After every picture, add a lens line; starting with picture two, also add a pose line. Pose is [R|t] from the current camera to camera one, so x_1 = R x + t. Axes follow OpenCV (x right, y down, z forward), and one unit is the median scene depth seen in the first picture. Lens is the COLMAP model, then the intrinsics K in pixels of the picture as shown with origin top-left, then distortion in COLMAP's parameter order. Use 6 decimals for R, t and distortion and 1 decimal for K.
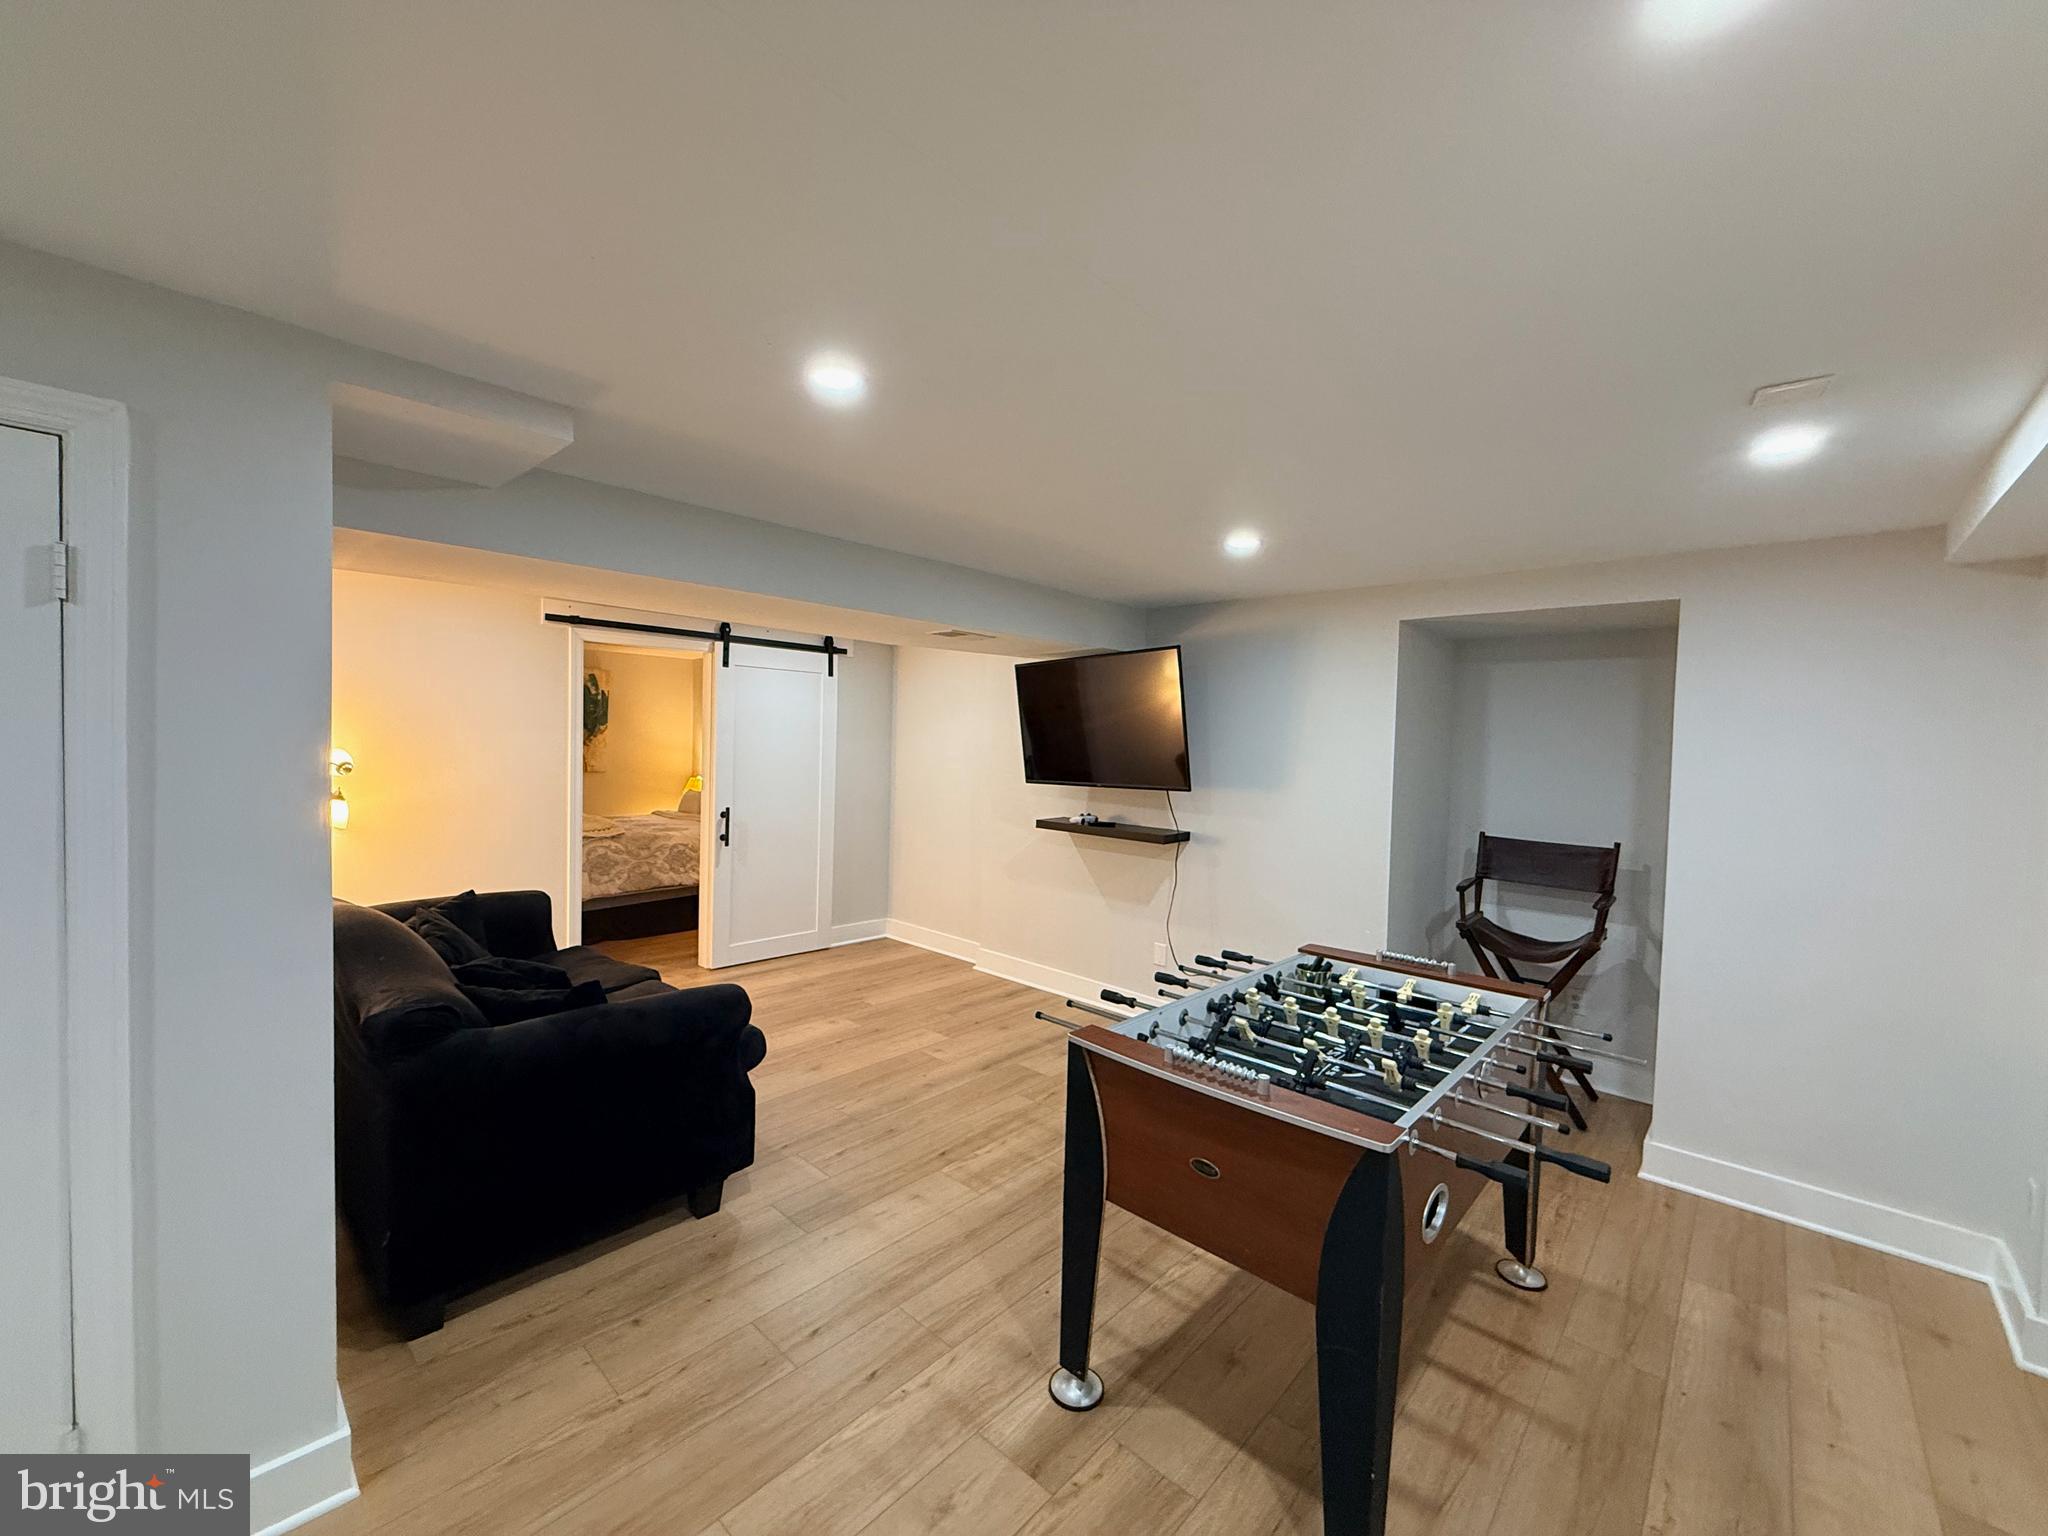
lens RADIAL K [[818.4, 0, 1016.5], [0, 818.4, 765.7], [0, 0, 1]] dist [-0.000228, -0.000139]
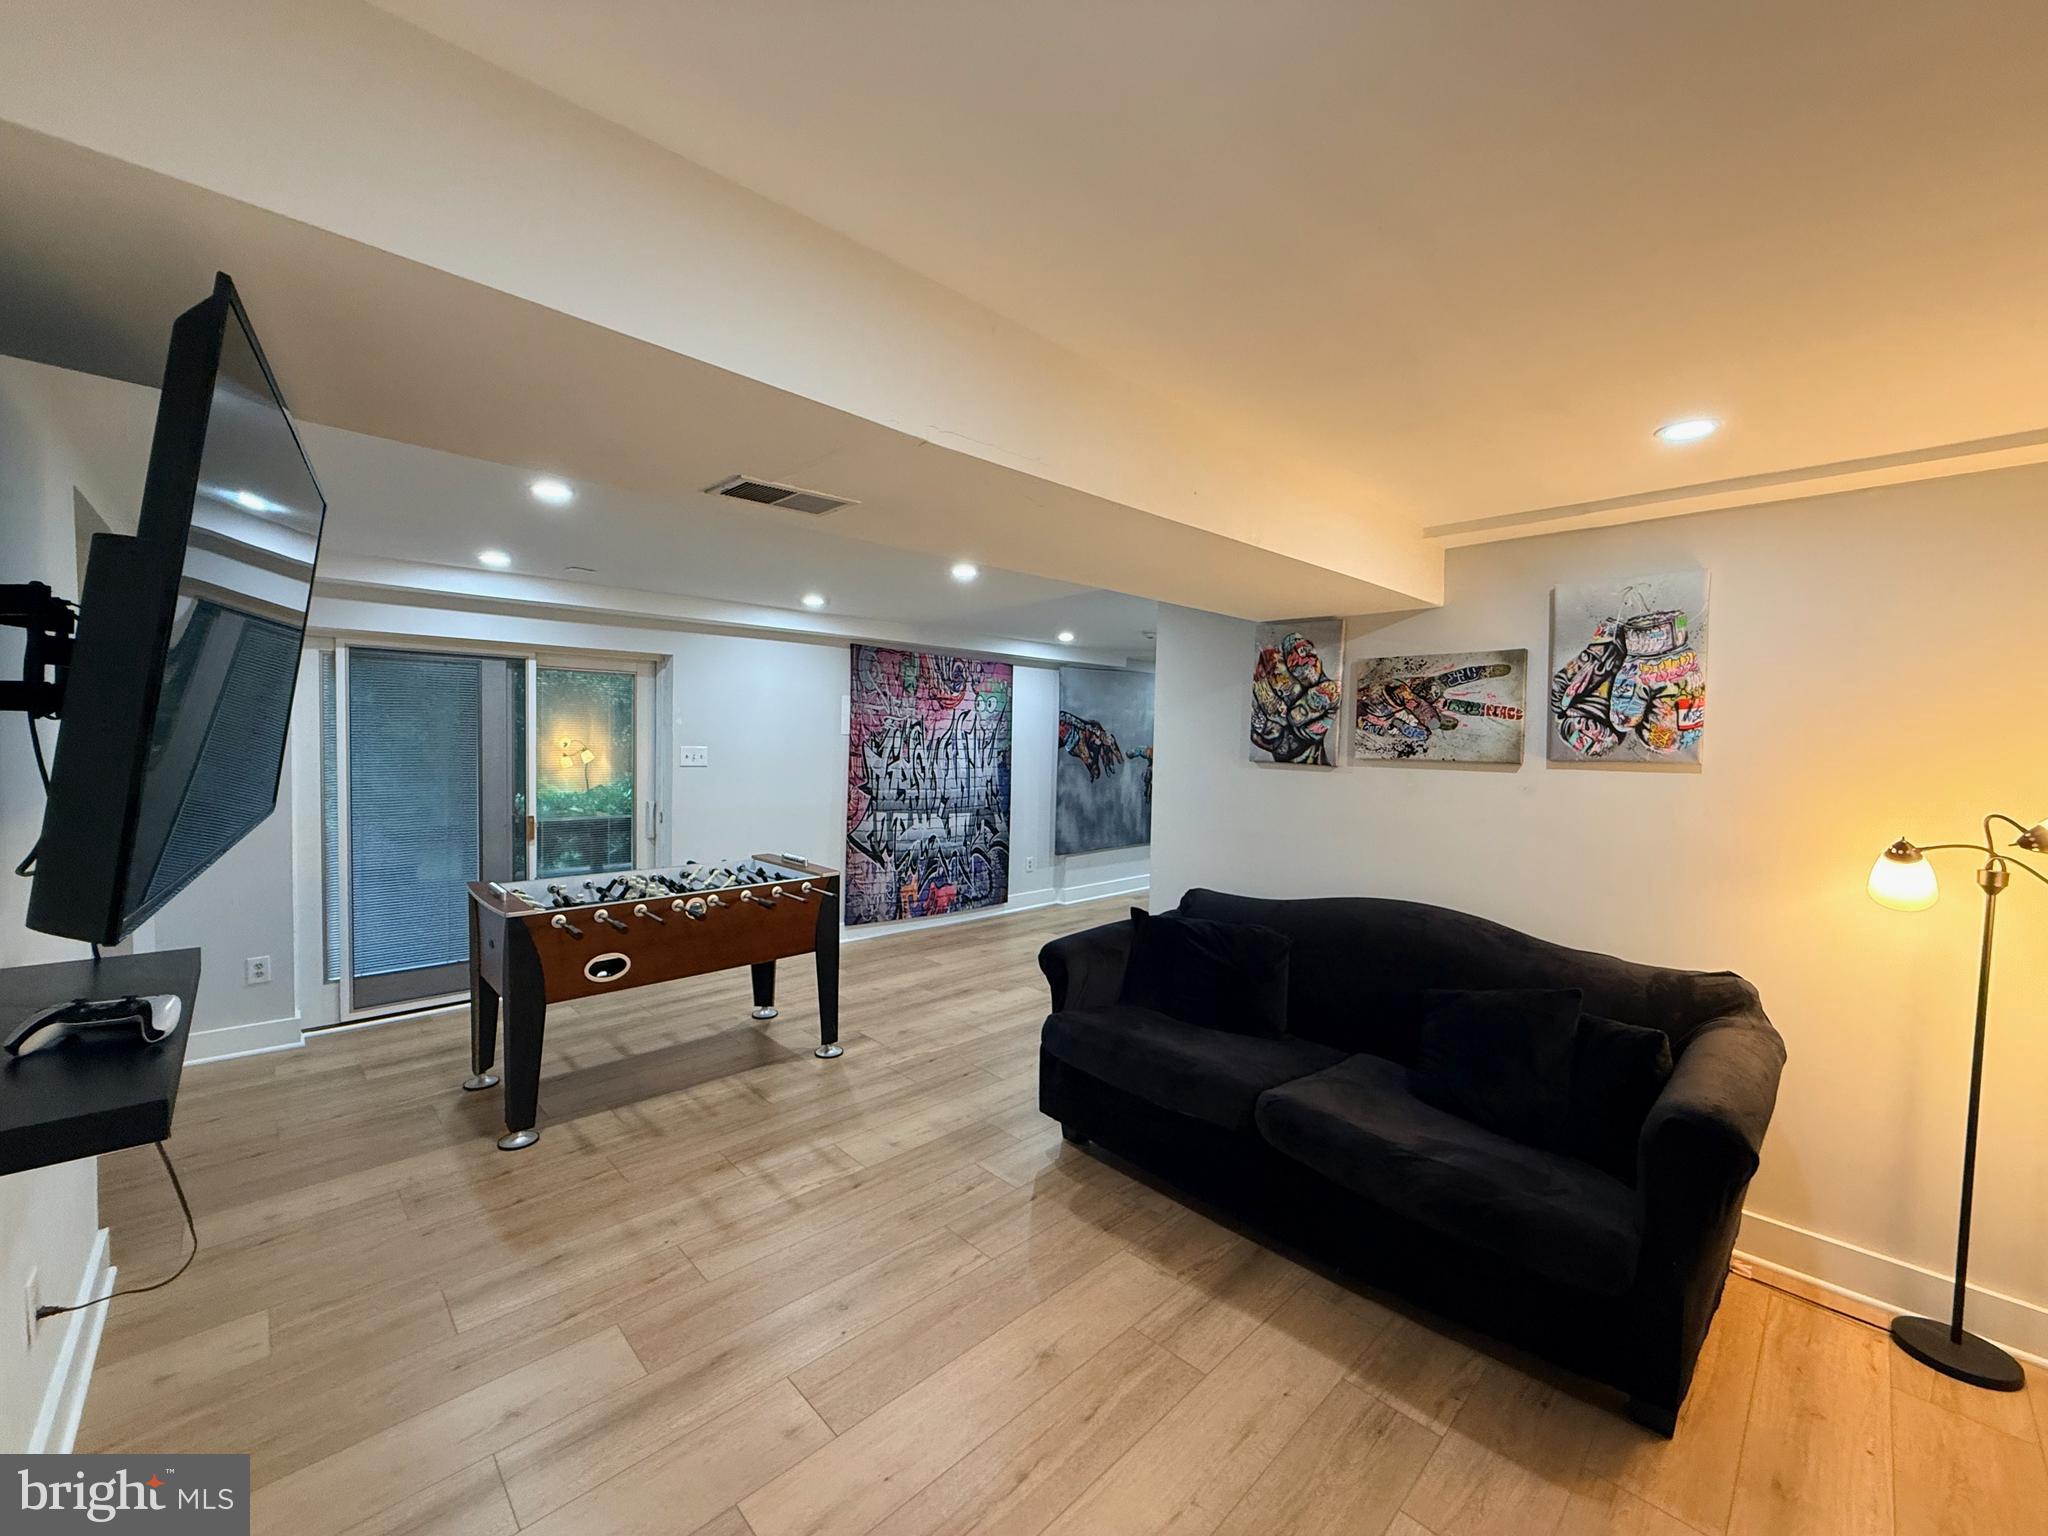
lens RADIAL K [[815.4, 0, 1016.9], [0, 815.4, 771.3], [0, 0, 1]] dist [-0.000024, -0.000525]
pose [[-0.996925, -0.049669, 0.060607, -0.261069], [-0.044659, 0.995681, 0.081398, -0.052965], [-0.064388, 0.078441, -0.994837, 1.620384]]
